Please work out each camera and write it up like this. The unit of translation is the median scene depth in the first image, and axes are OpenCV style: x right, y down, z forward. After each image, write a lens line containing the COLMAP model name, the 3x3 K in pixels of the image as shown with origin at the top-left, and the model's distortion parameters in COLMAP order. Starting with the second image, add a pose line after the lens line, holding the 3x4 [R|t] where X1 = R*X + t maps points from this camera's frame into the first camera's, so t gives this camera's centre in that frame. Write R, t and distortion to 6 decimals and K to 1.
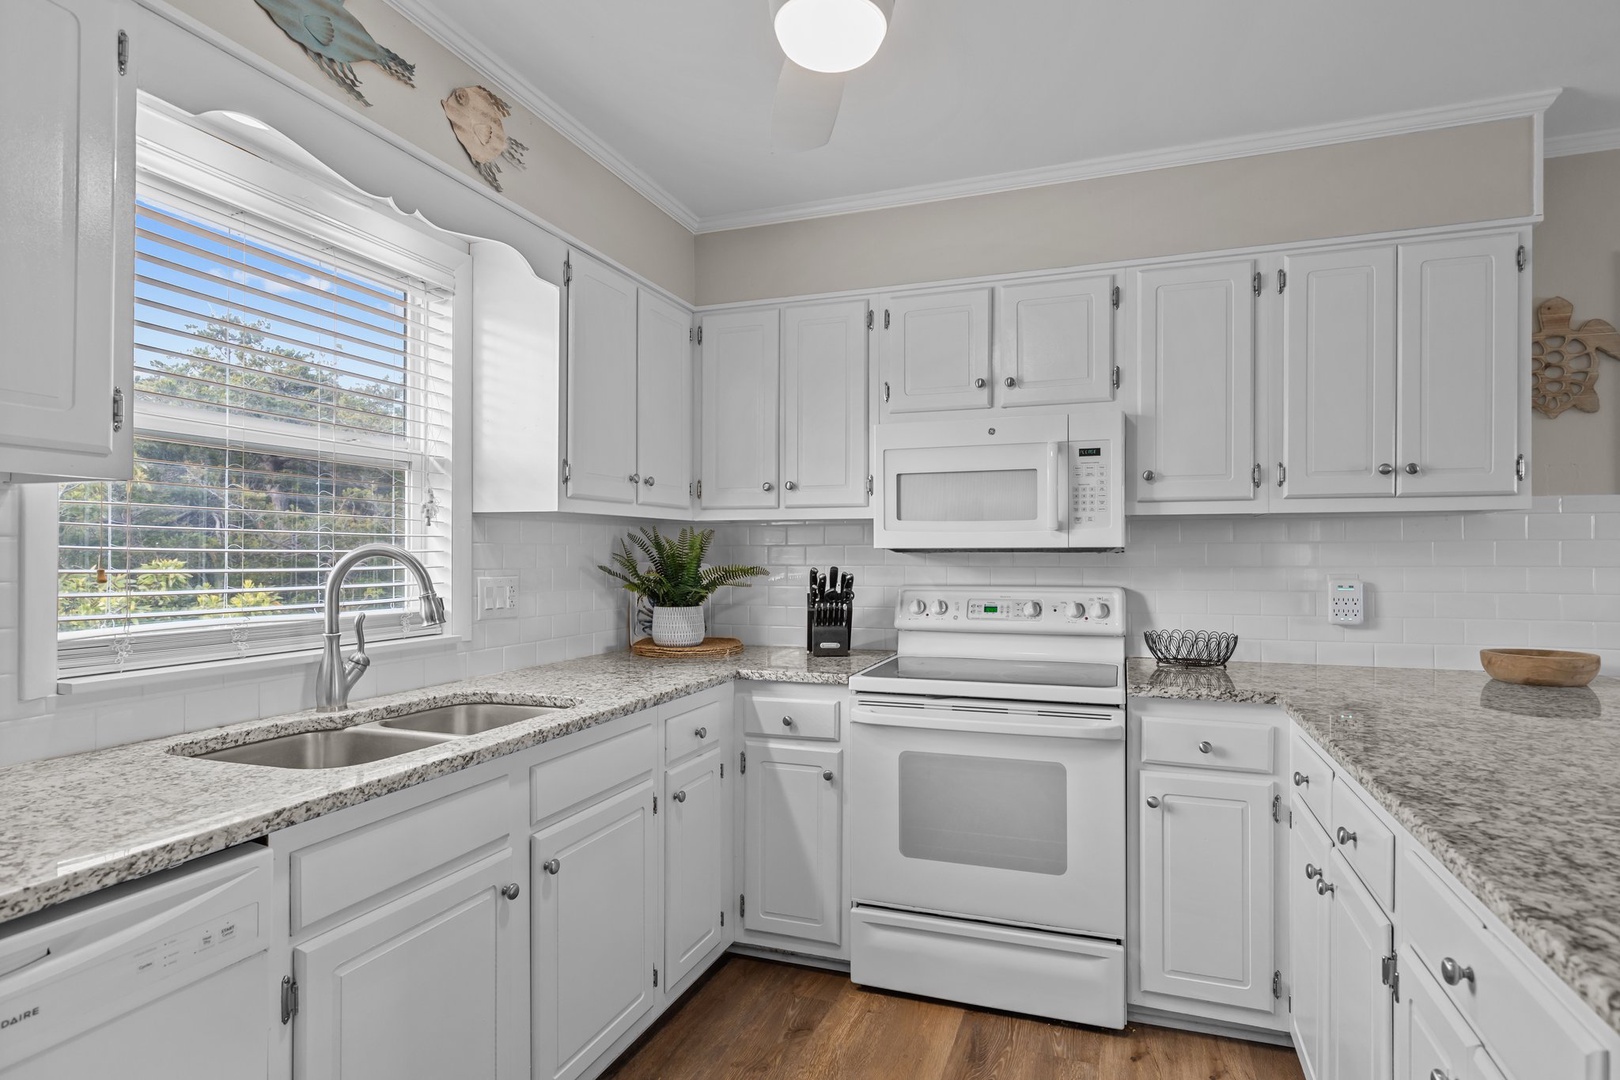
lens RADIAL K [[844.4, 0, 812.4], [0, 844.4, 548.5], [0, 0, 1]] dist [0.002292, 0.001464]
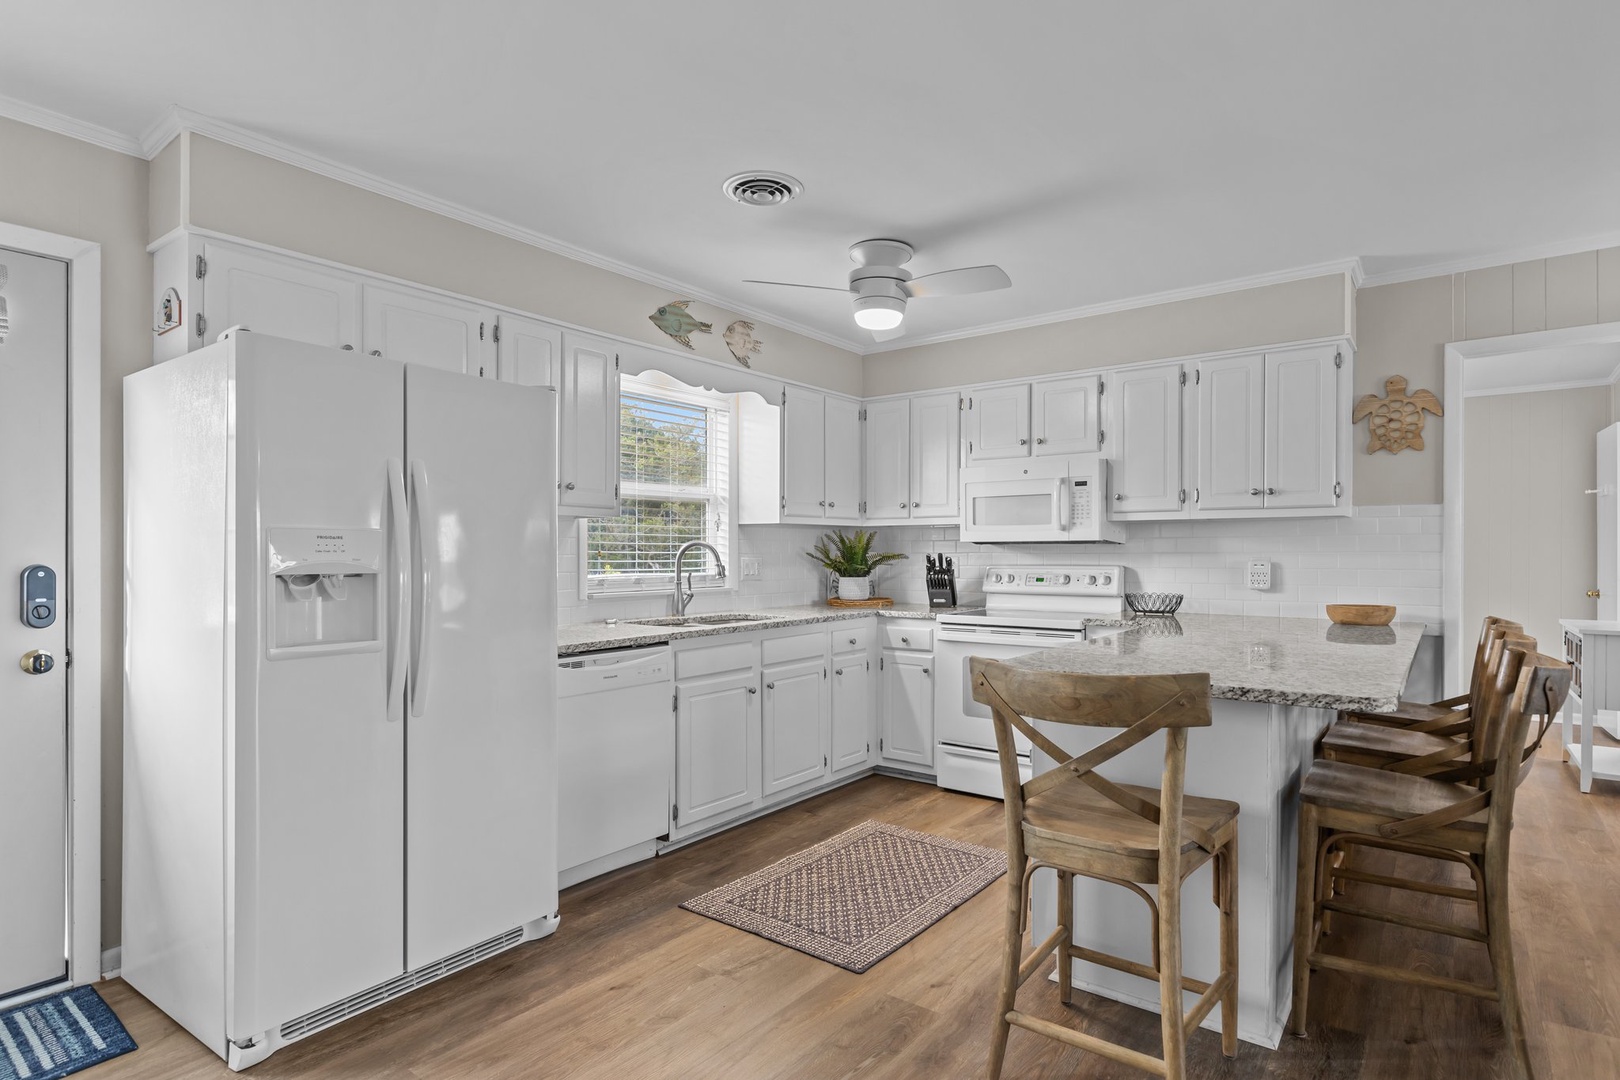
lens RADIAL K [[811.5, 0, 809.9], [0, 811.5, 556.6], [0, 0, 1]] dist [0.002563, 0.000641]
pose [[0.953737, 0.000864, -0.300641, 0.305260], [0.003293, 0.999906, 0.013319, 0.007208], [0.300624, -0.013693, 0.953644, -0.707172]]
